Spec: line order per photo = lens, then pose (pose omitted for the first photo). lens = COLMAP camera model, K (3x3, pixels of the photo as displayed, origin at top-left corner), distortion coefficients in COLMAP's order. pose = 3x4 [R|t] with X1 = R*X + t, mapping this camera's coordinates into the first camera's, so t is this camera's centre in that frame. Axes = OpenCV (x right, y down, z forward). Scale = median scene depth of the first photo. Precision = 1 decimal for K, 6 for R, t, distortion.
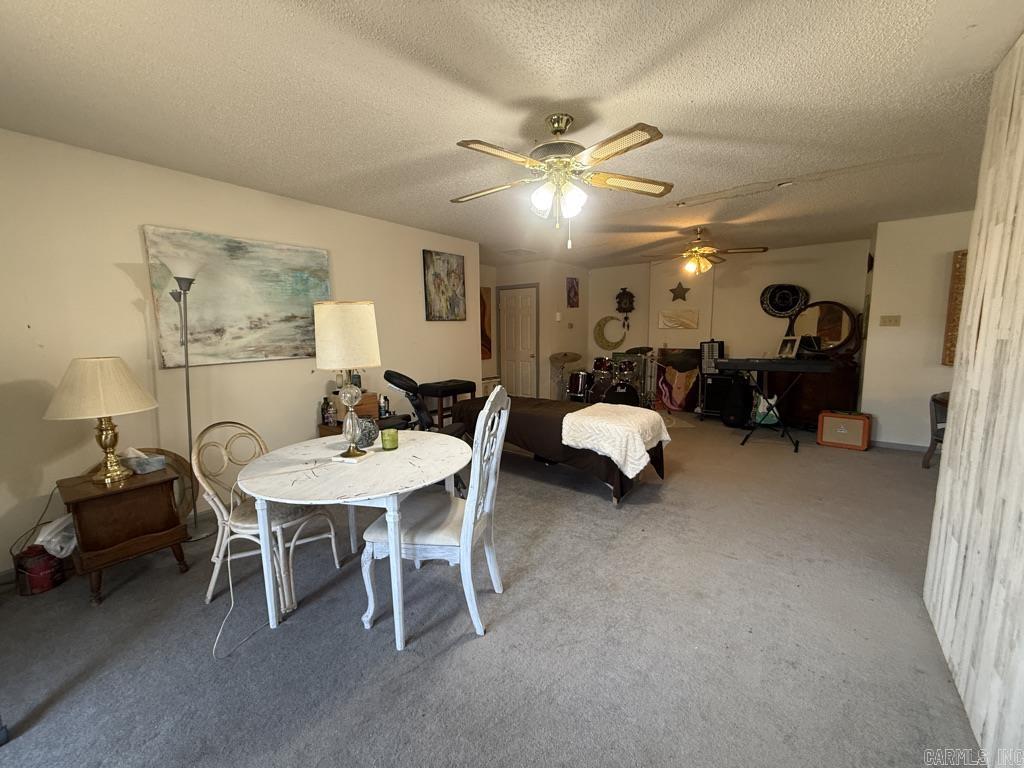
lens RADIAL K [[406.7, 0, 512.4], [0, 406.7, 382.9], [0, 0, 1]] dist [-0.000375, 0.000395]
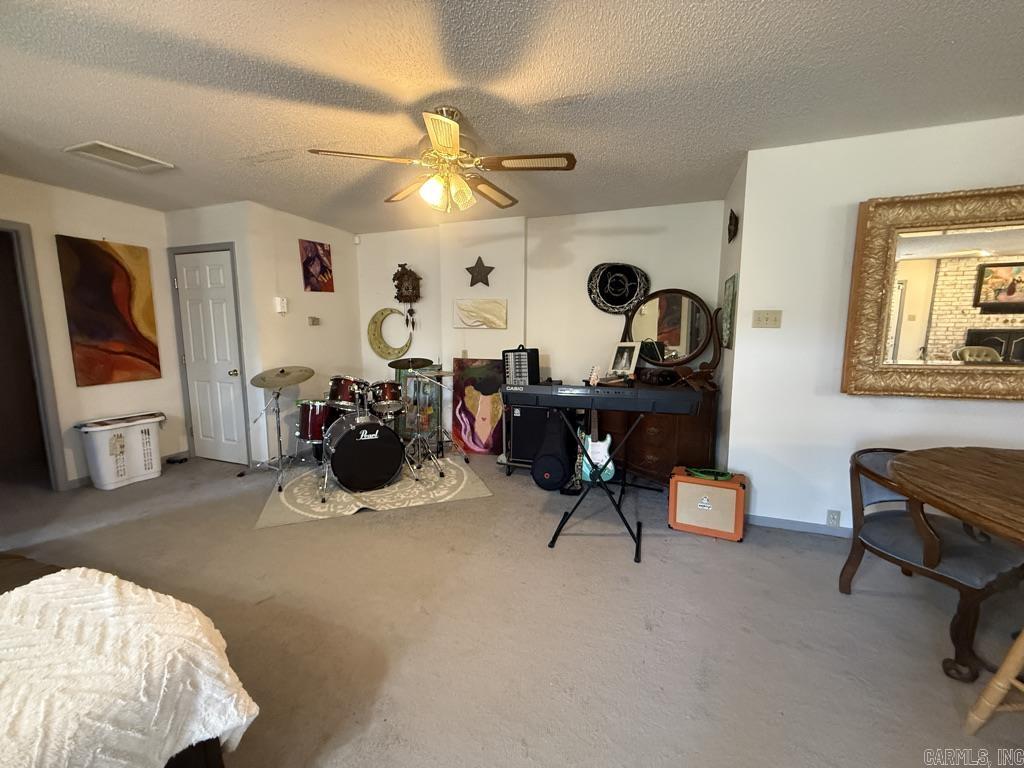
lens RADIAL K [[406.7, 0, 514.1], [0, 406.7, 384.9], [0, 0, 1]] dist [-0.000375, 0.000395]
pose [[0.951804, -0.027013, 0.305516, 0.288369], [0.025751, 0.999635, 0.008161, -0.052163], [-0.305625, 0.000100, 0.952152, 0.403366]]
